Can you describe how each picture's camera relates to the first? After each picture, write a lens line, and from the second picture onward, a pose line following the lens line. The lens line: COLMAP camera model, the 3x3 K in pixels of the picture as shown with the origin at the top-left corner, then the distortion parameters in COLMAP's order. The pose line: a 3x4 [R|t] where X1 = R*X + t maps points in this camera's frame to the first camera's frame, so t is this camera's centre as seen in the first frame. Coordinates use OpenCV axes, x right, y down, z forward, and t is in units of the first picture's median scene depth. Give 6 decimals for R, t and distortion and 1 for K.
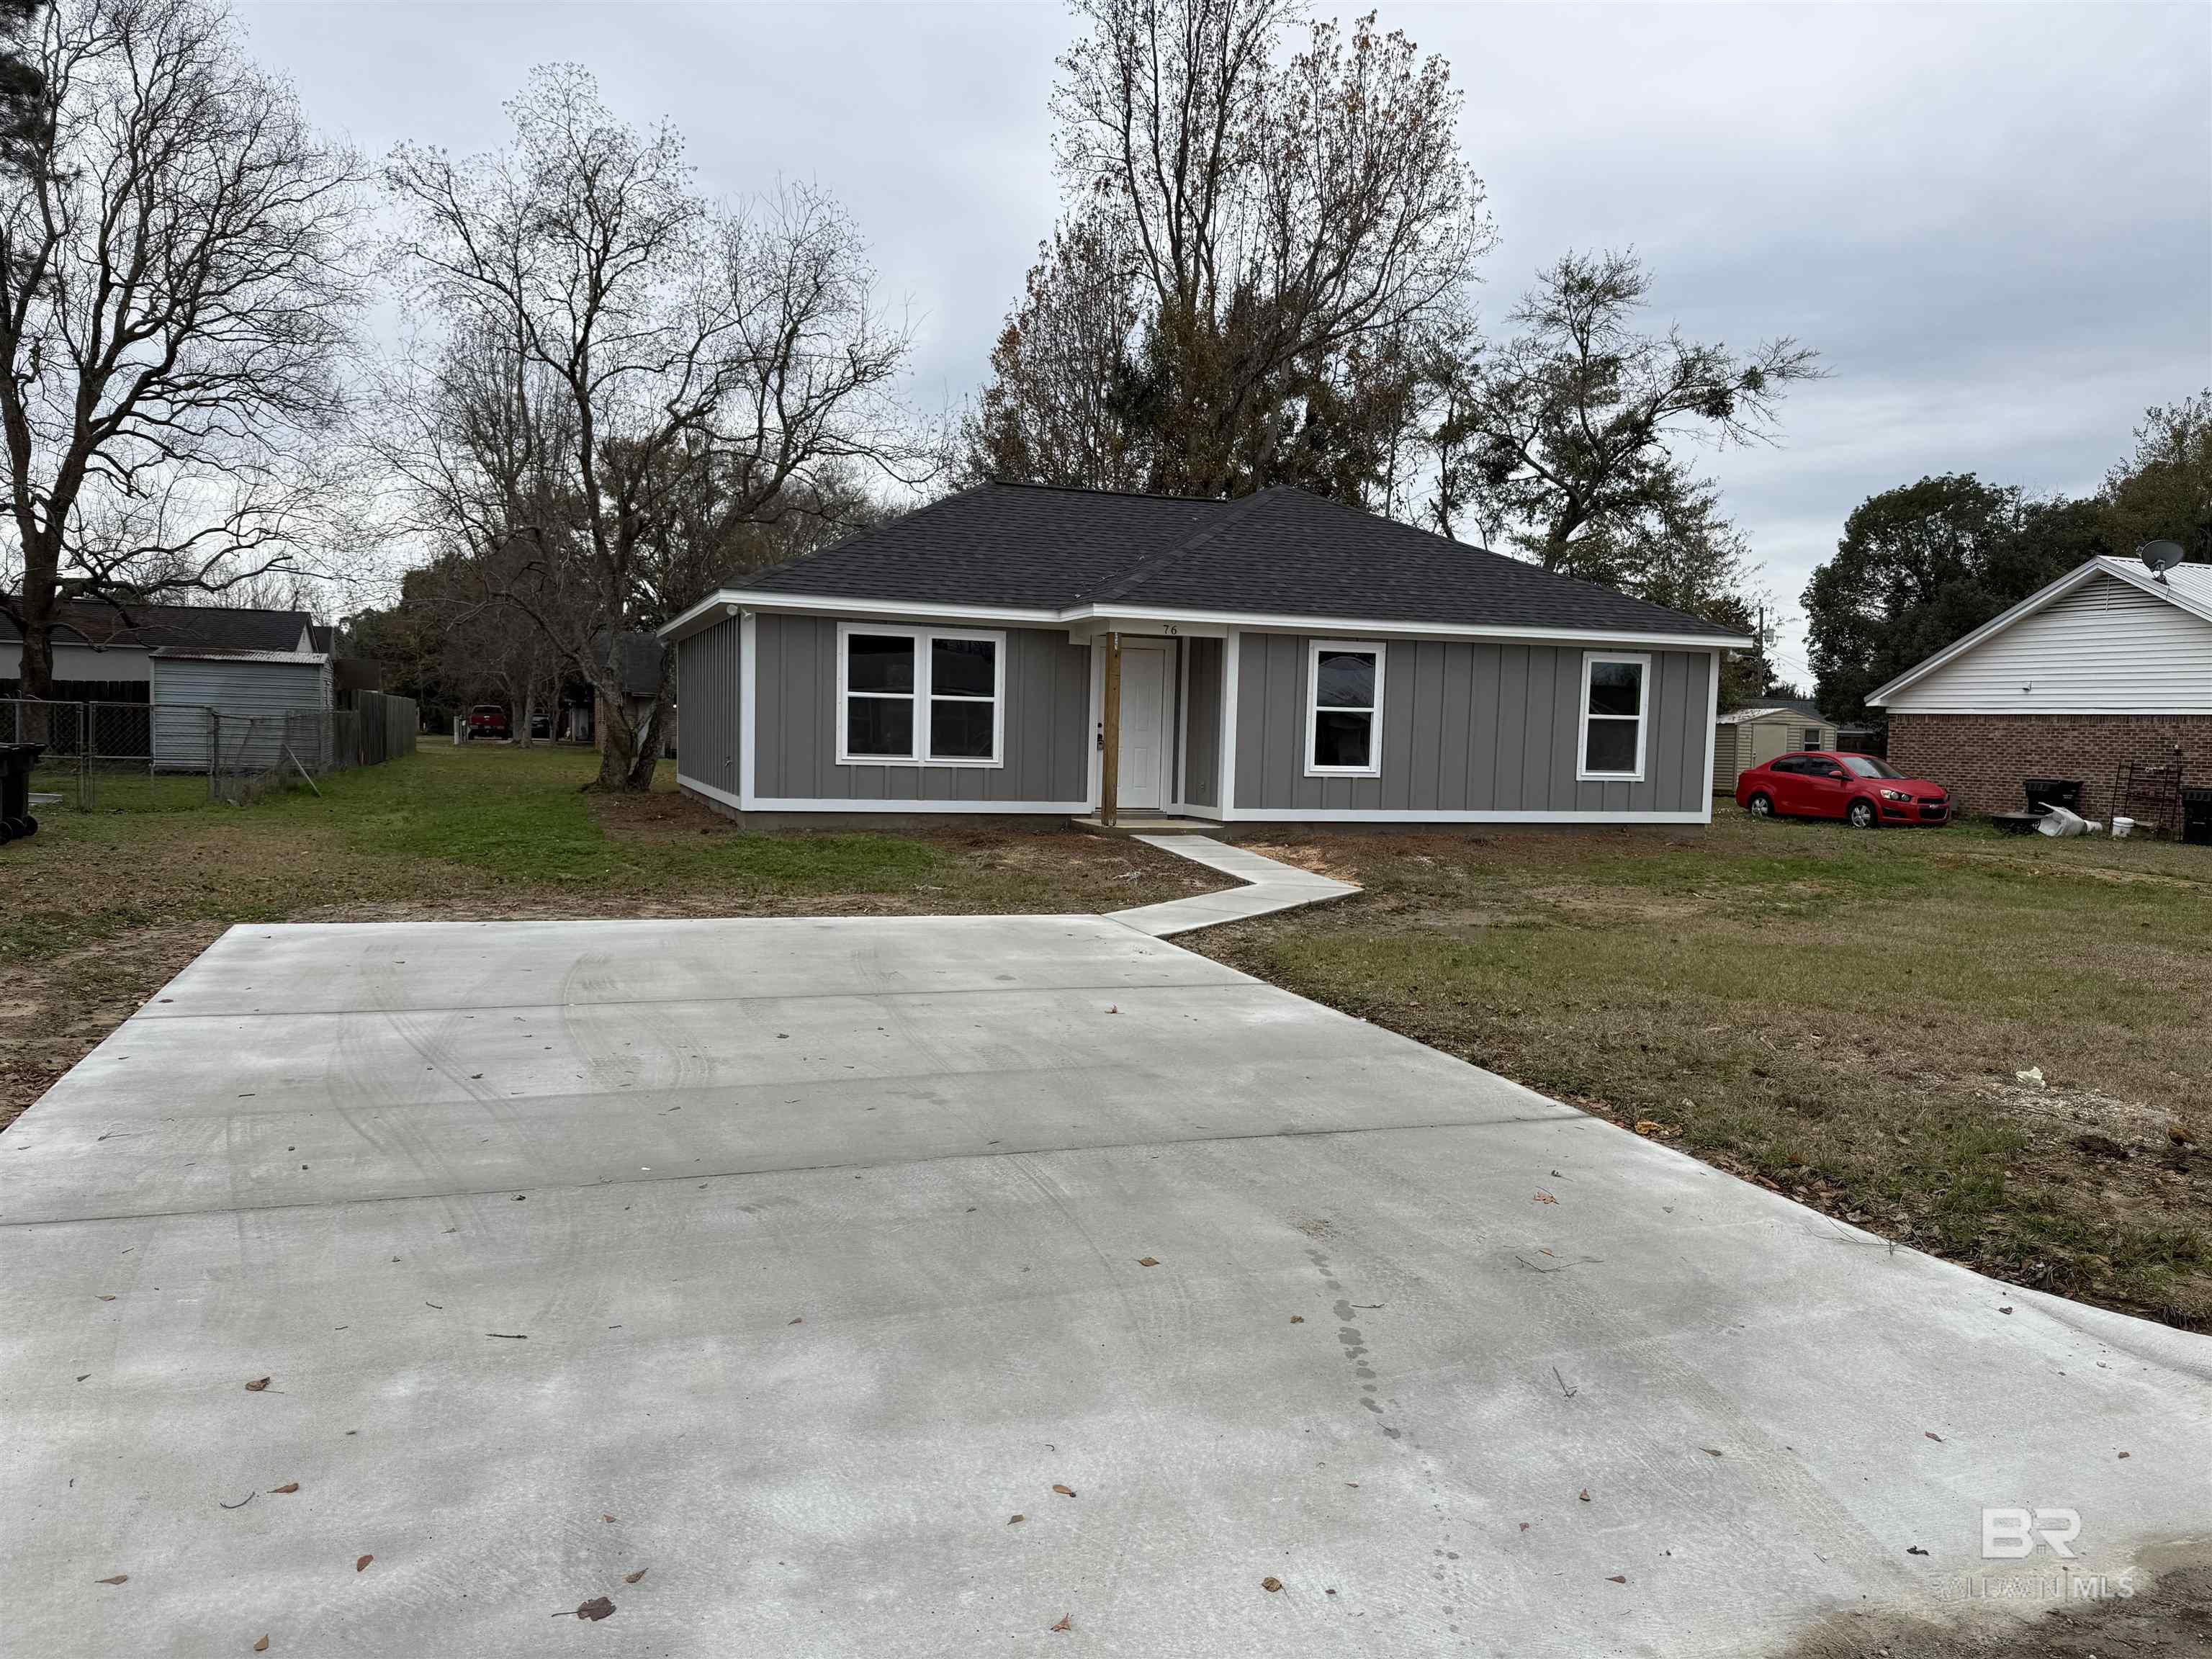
lens RADIAL K [[1529.6, 0, 1103.2], [0, 1529.6, 835.4], [0, 0, 1]] dist [0.024210, -0.012371]
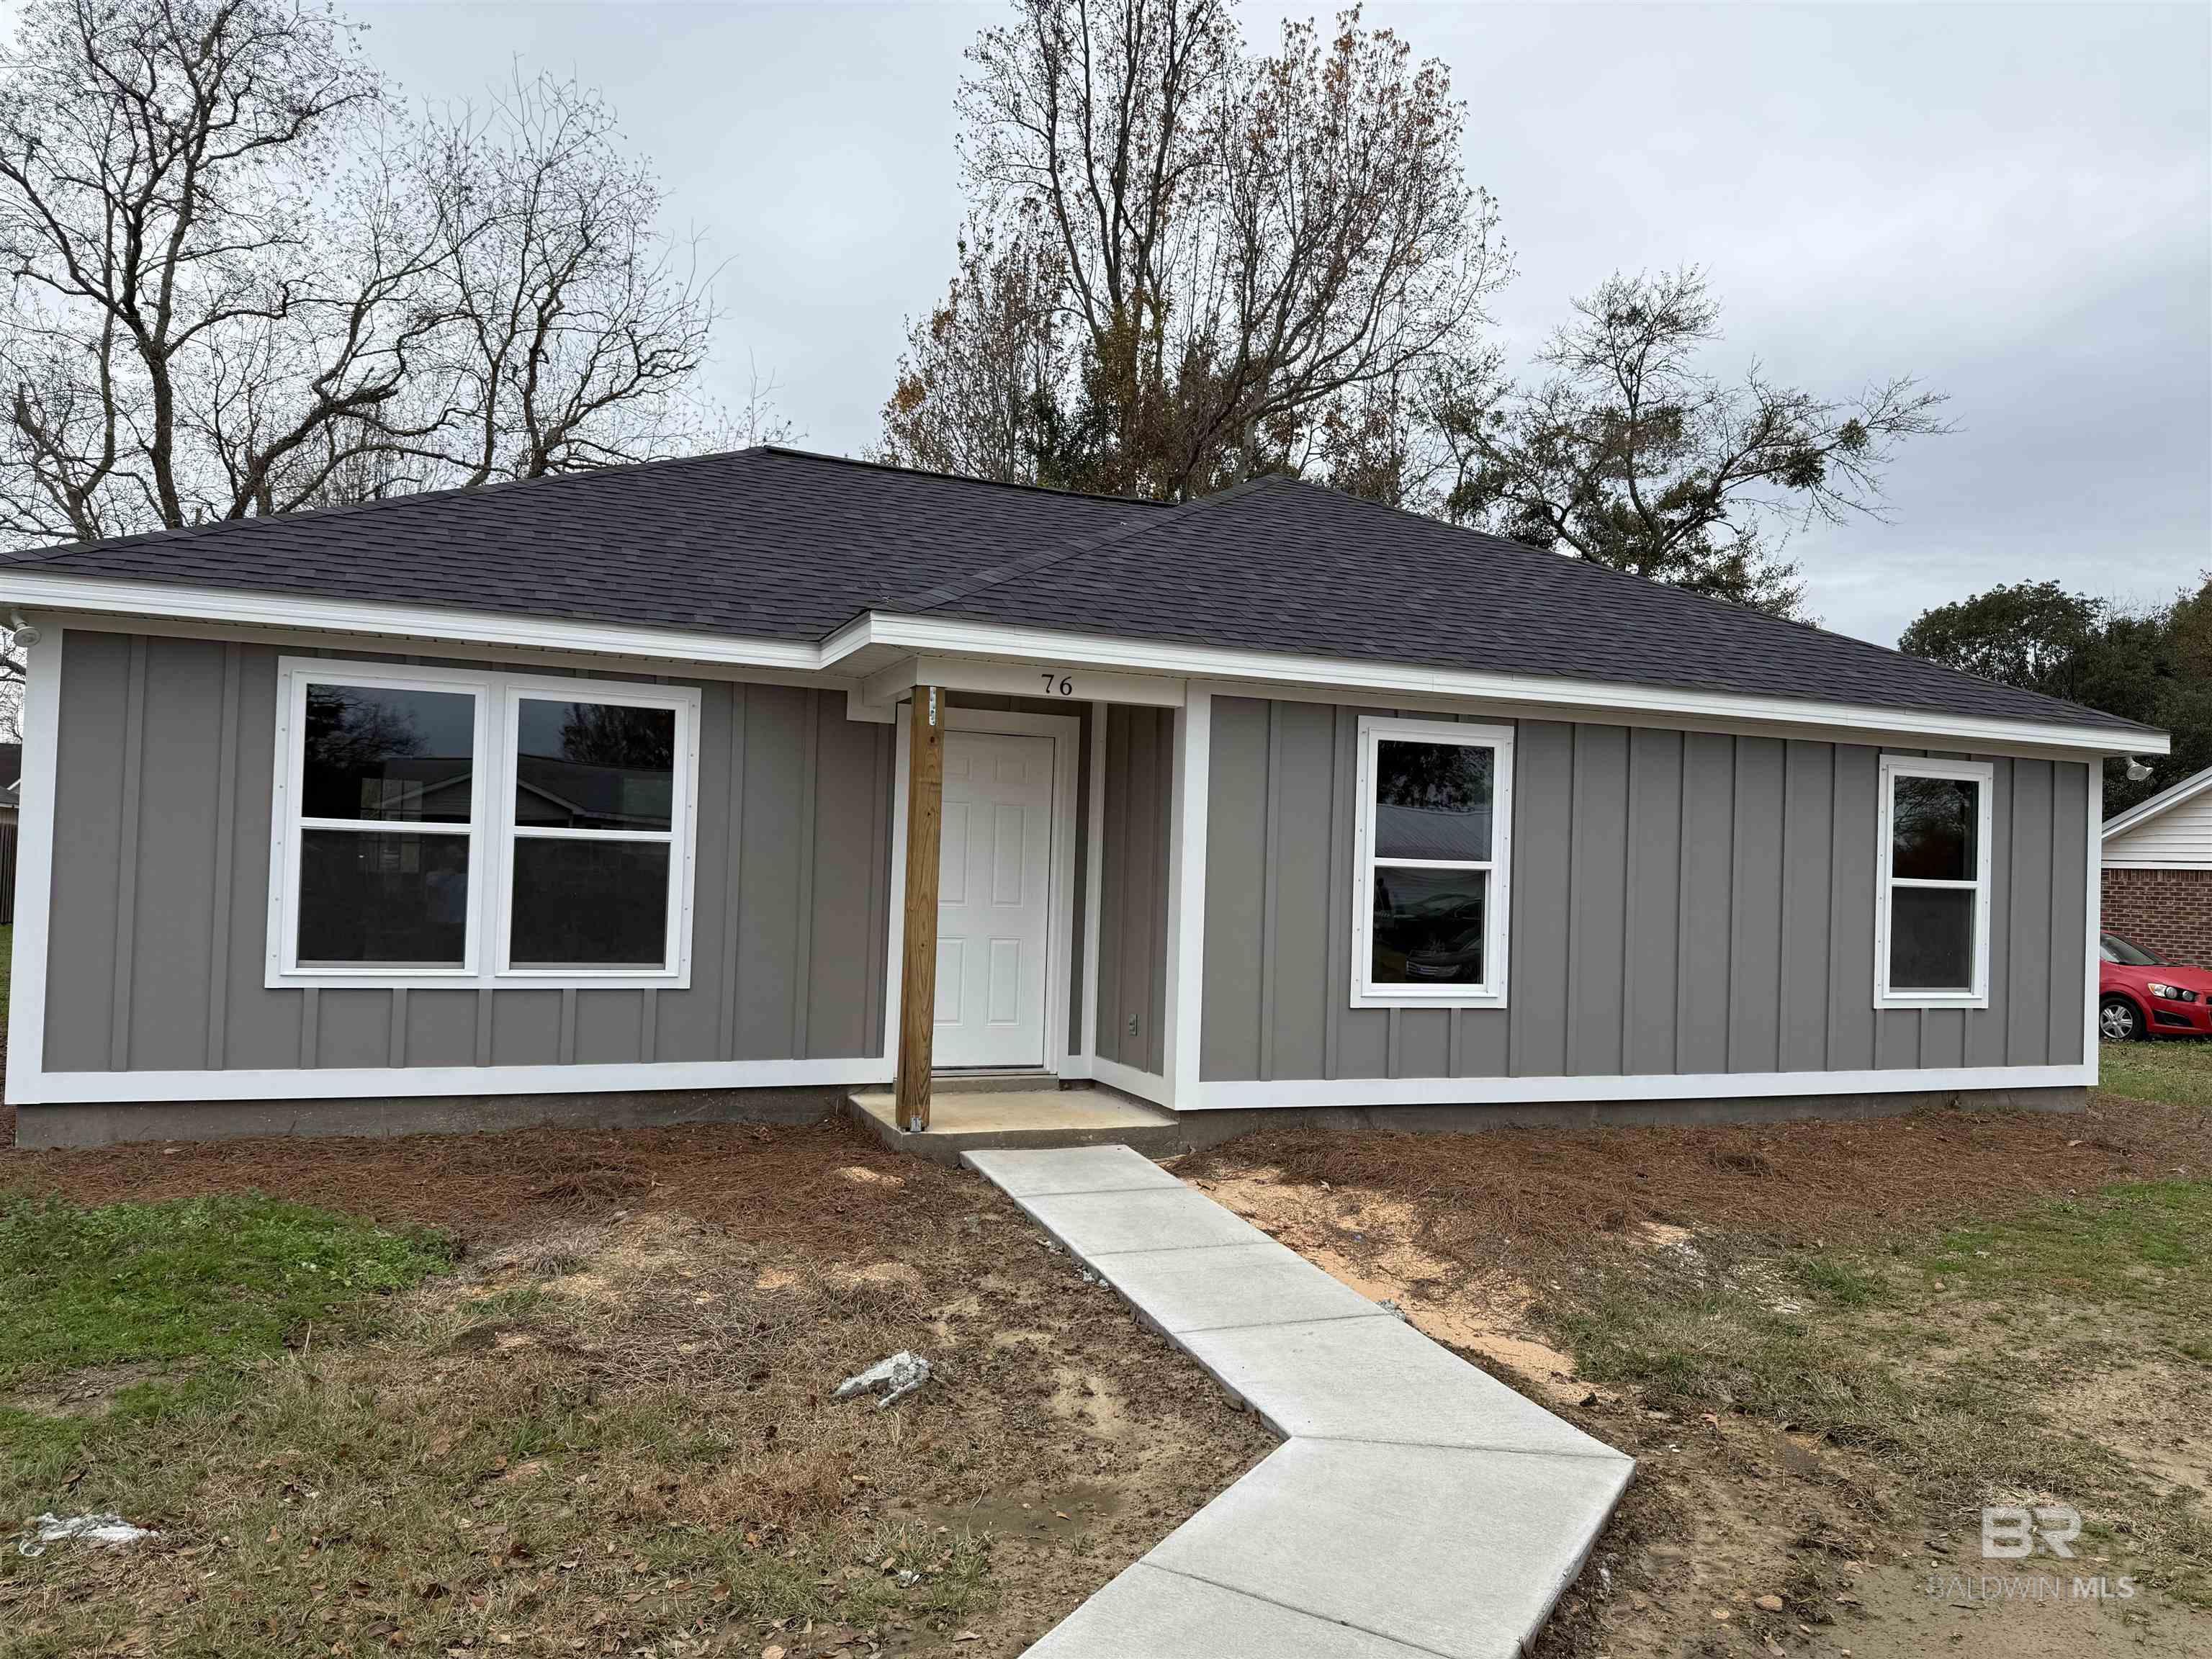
lens RADIAL K [[1558.7, 0, 1111.7], [0, 1558.7, 832.1], [0, 0, 1]] dist [0.007204, -0.005514]
pose [[0.999192, 0.007857, 0.039417, 0.019018], [-0.004138, 0.995604, -0.093570, -0.022233], [-0.039979, 0.093332, 0.994832, 0.249098]]
